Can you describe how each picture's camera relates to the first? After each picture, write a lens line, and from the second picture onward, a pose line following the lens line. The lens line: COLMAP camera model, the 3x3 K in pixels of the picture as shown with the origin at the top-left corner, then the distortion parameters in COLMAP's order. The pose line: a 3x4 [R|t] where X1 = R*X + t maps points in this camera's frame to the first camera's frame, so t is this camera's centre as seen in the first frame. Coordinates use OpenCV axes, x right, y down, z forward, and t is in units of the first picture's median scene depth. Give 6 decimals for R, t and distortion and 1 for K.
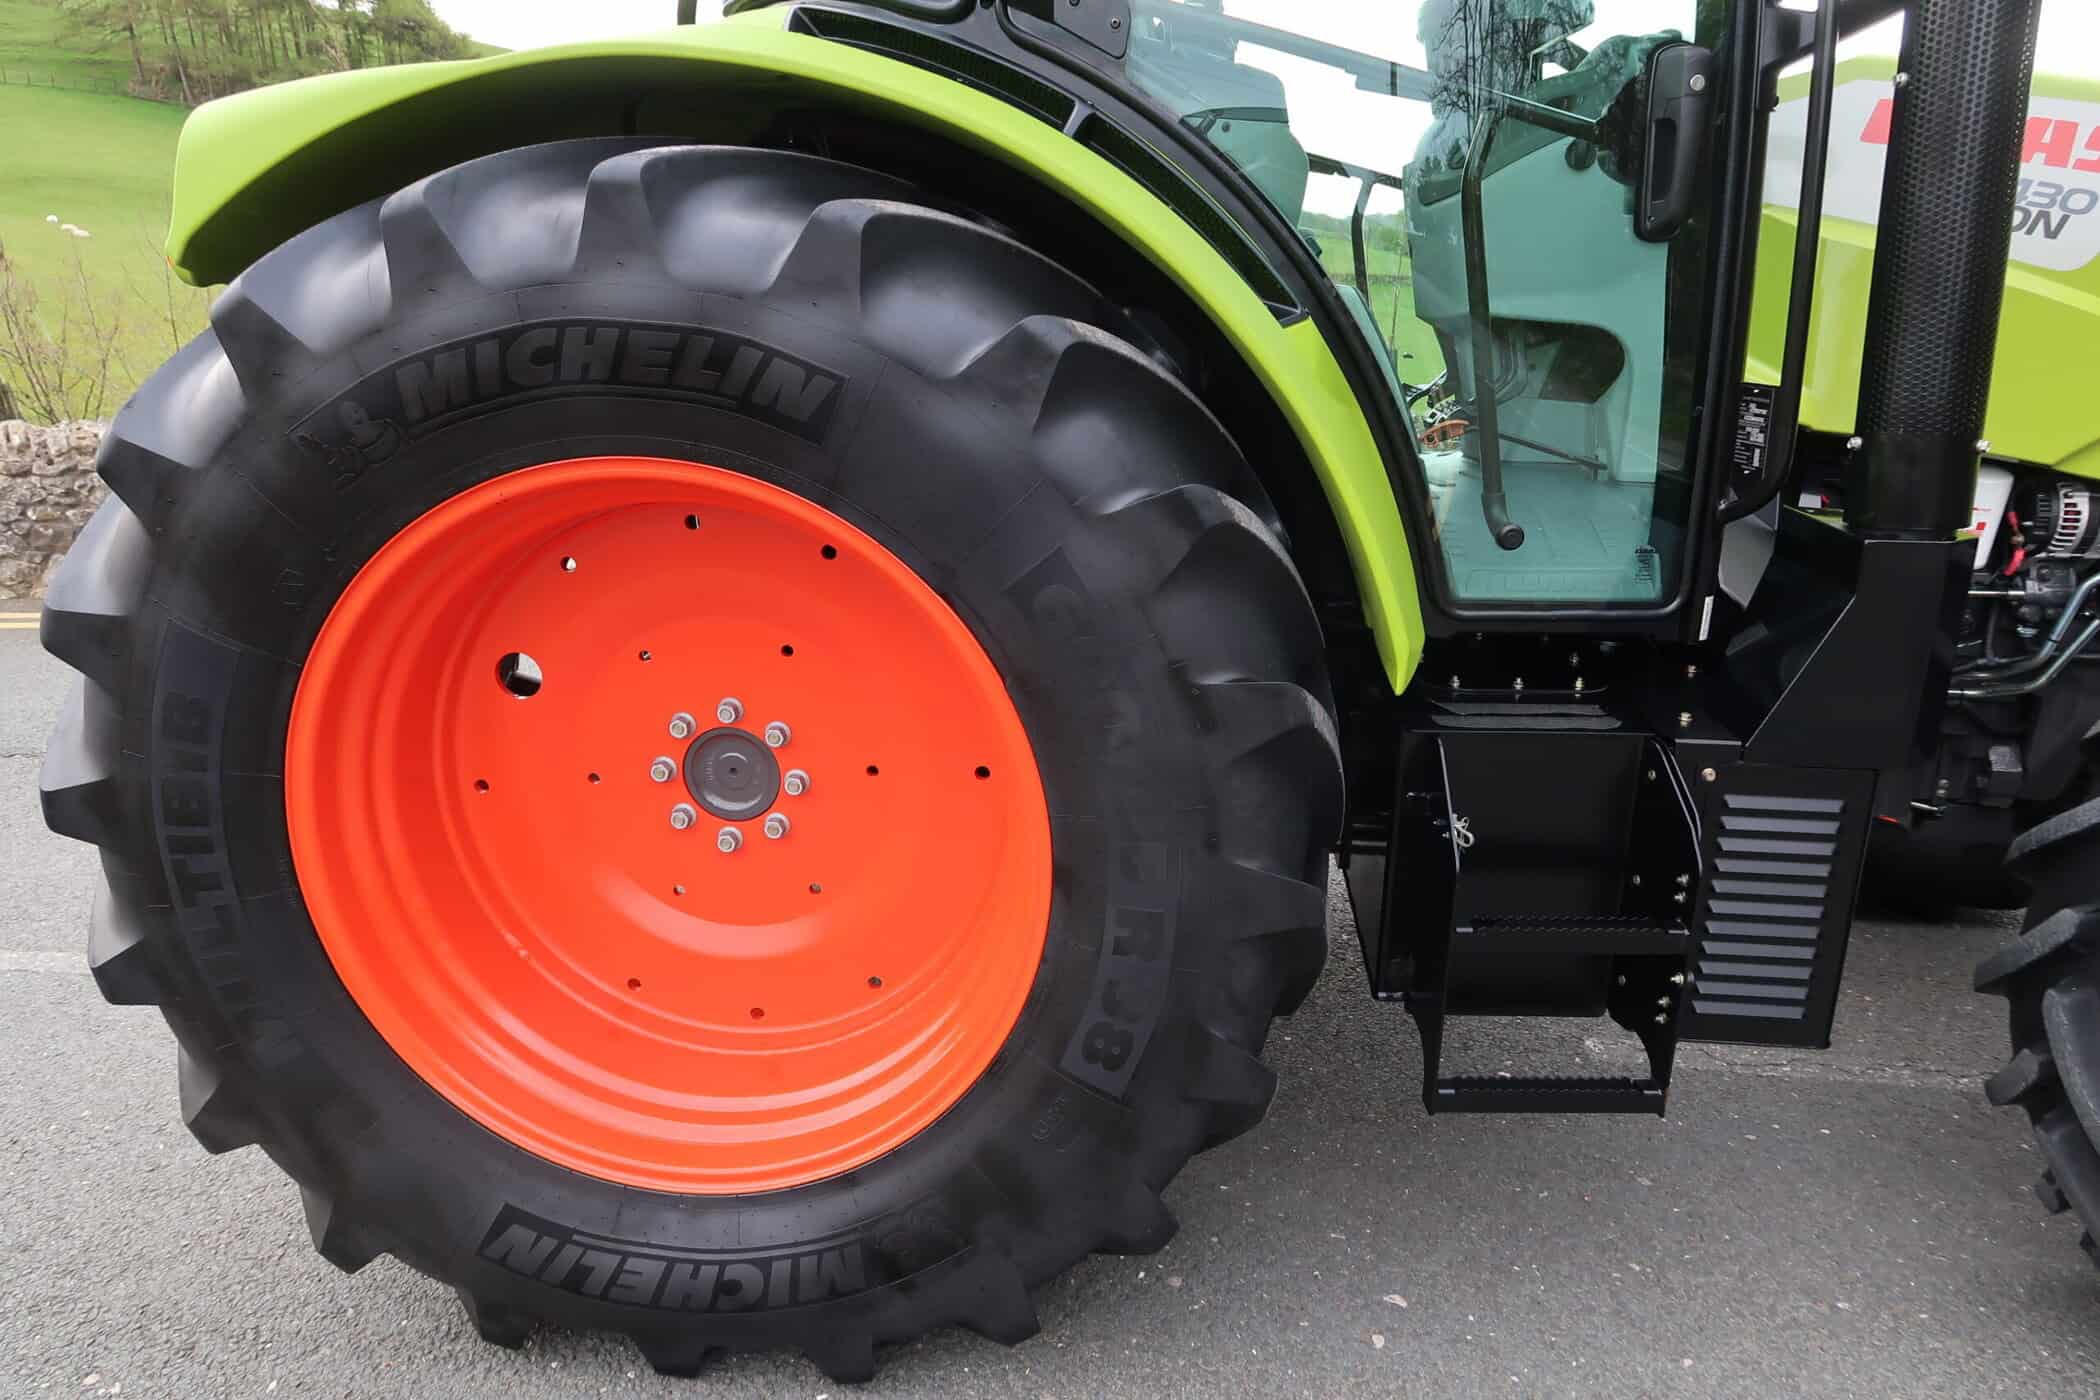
lens RADIAL K [[1443.5, 0, 1042.7], [0, 1443.5, 694.2], [0, 0, 1]] dist [-0.020401, 0.003134]
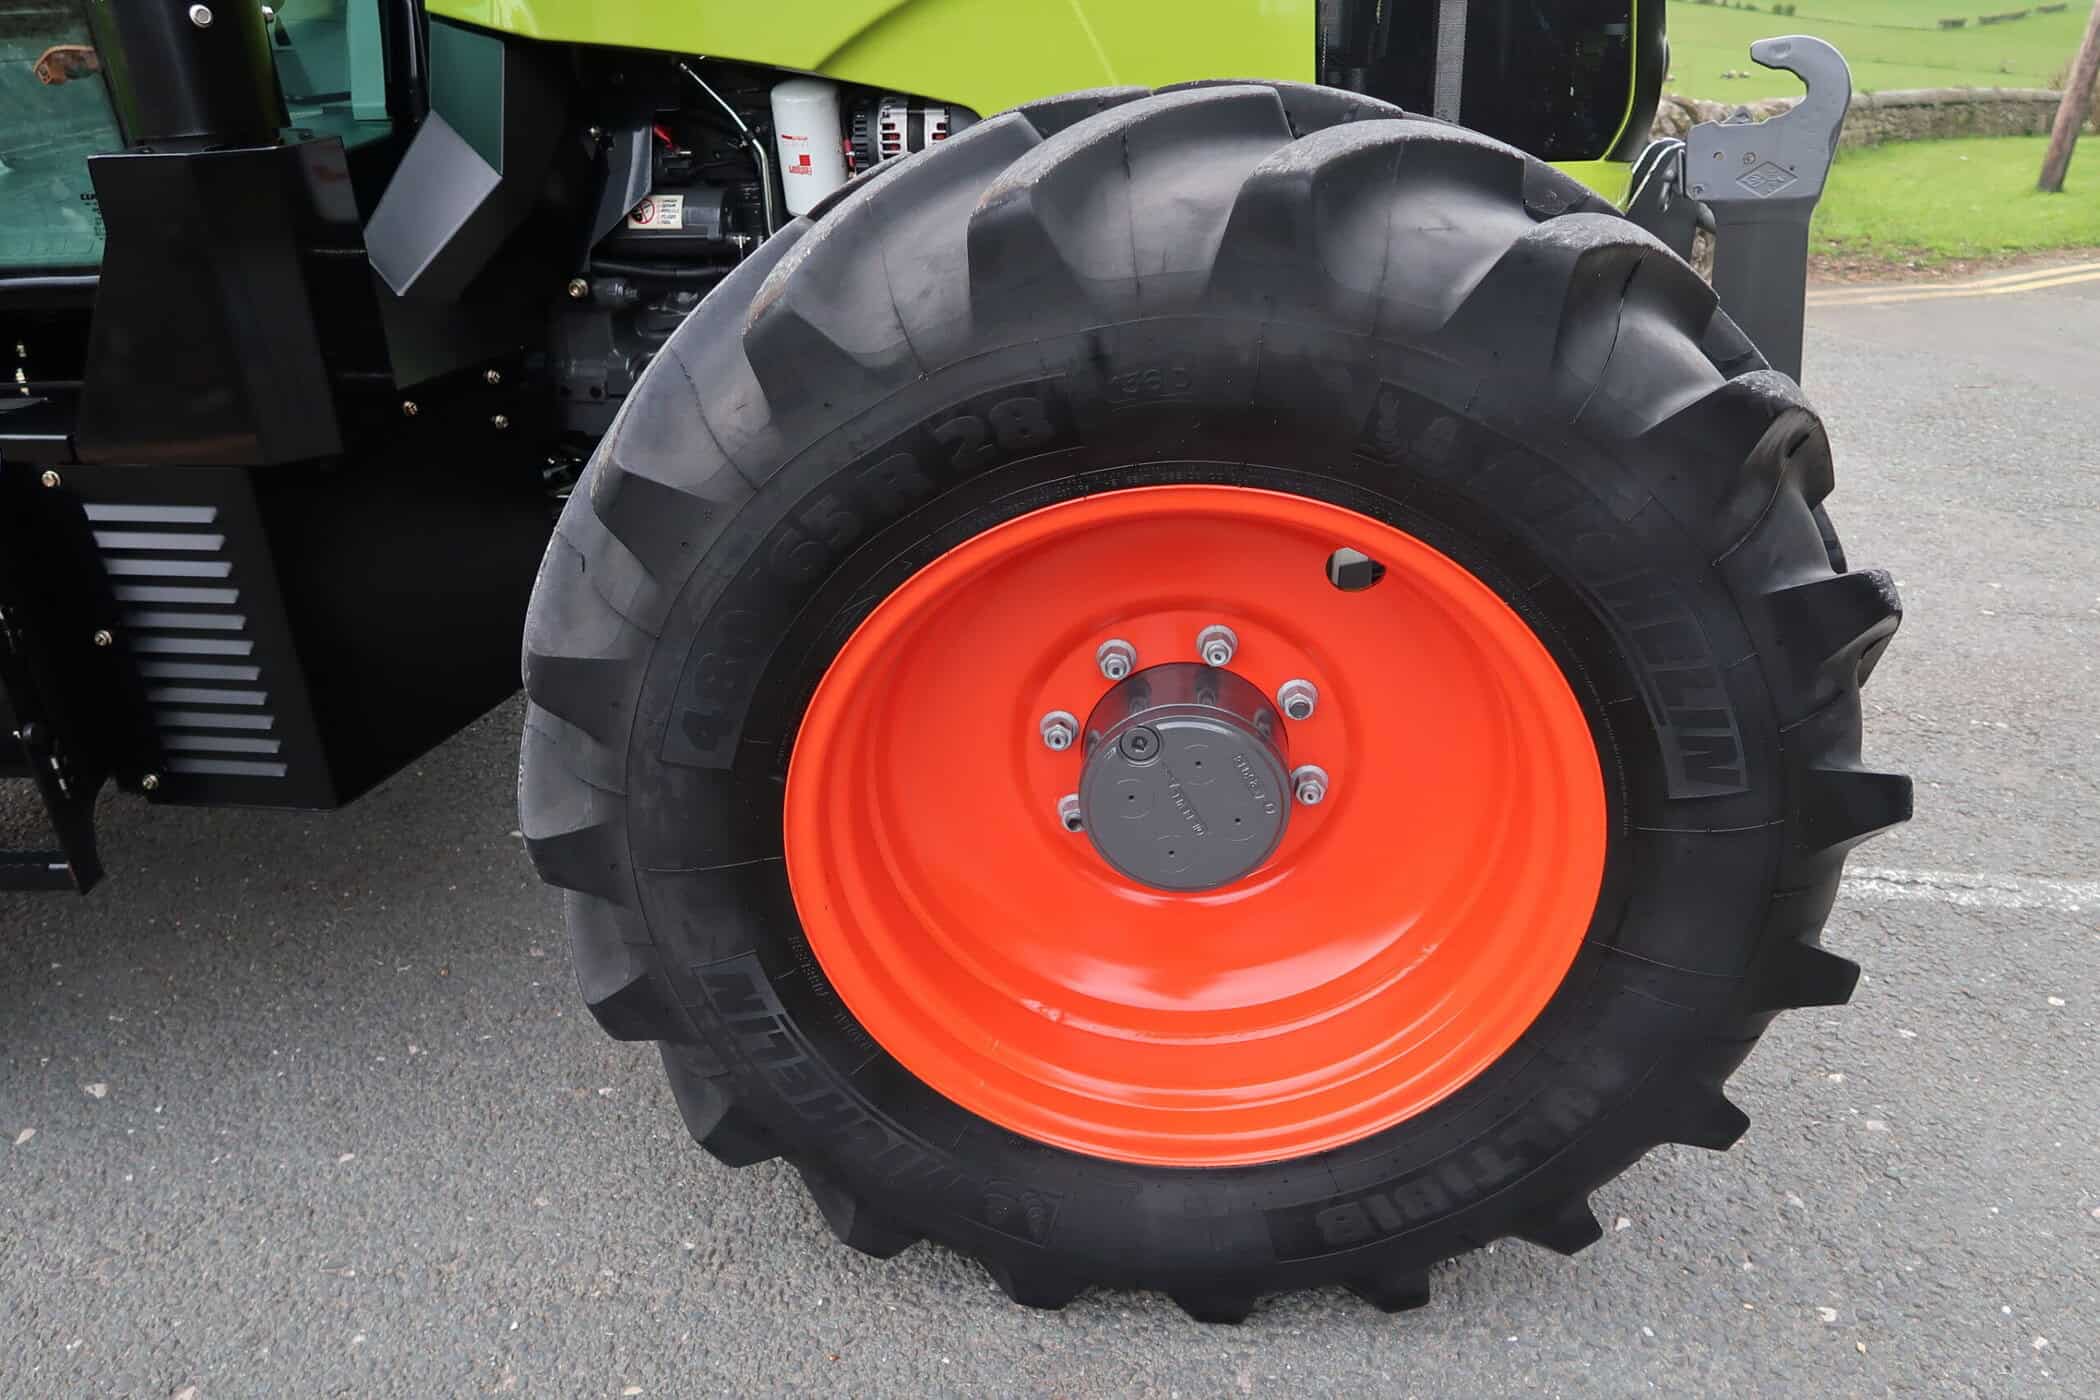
lens RADIAL K [[1452.6, 0, 1047.8], [0, 1452.6, 700.1], [0, 0, 1]] dist [-0.026396, 0.009176]
pose [[0.999454, -0.028522, -0.016704, 0.939454], [0.030987, 0.984393, 0.173232, 0.050488], [0.011502, -0.173655, 0.984739, 0.186677]]
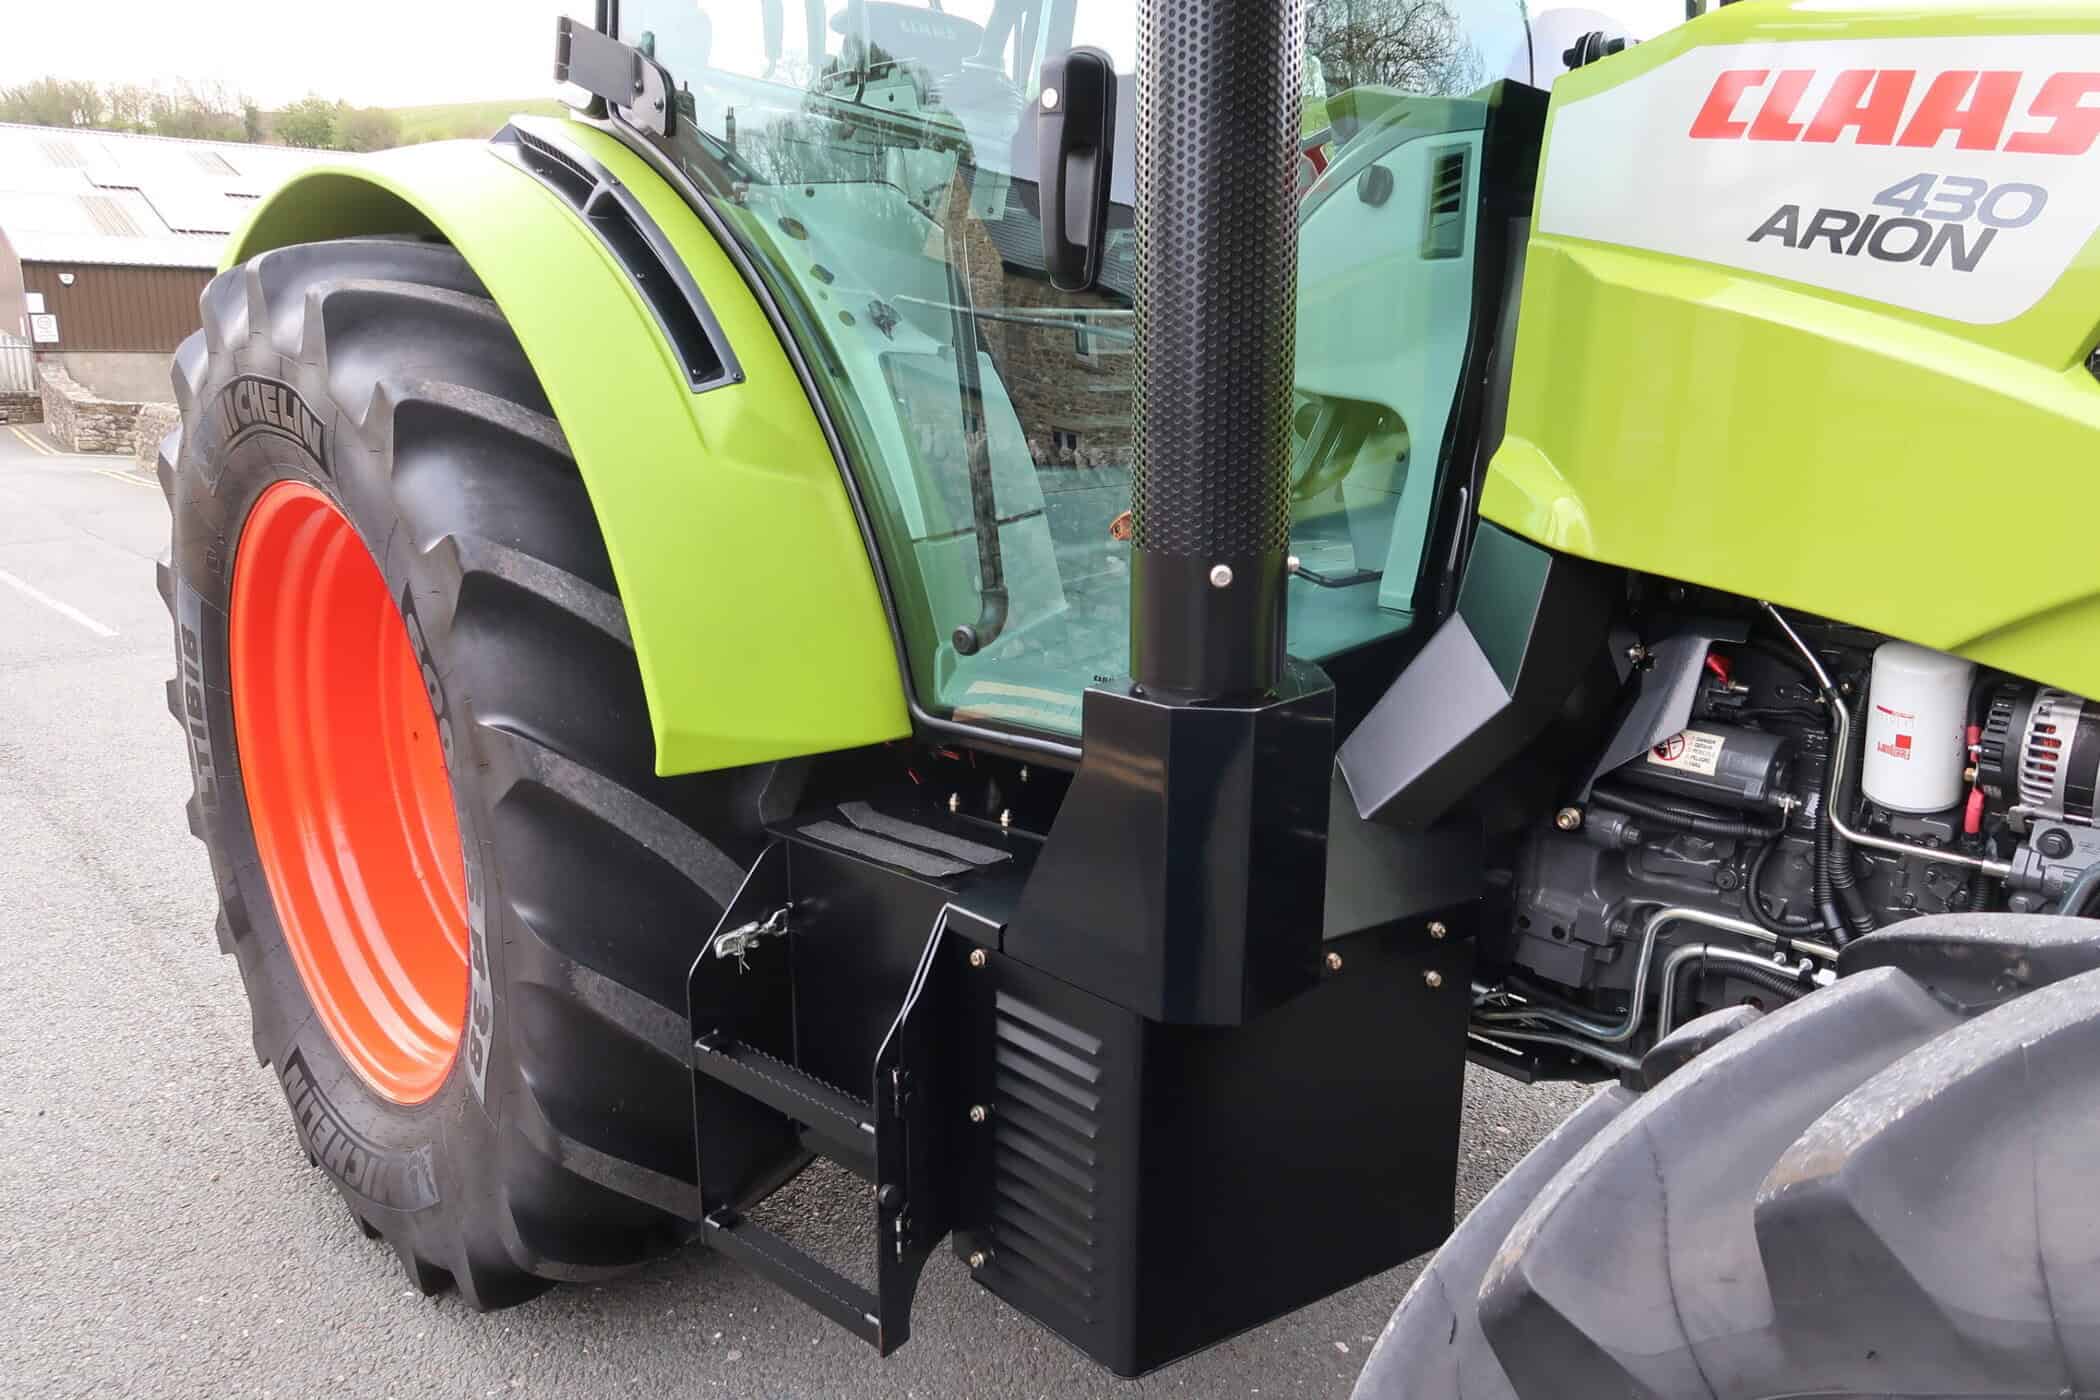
lens RADIAL K [[1447.3, 0, 1040.7], [0, 1447.3, 697.8], [0, 0, 1]] dist [-0.023536, 0.010358]
pose [[0.771091, 0.148130, -0.619255, 0.883778], [-0.179193, 0.983738, 0.012188, -0.091445], [0.610990, 0.101568, 0.785096, 0.347744]]
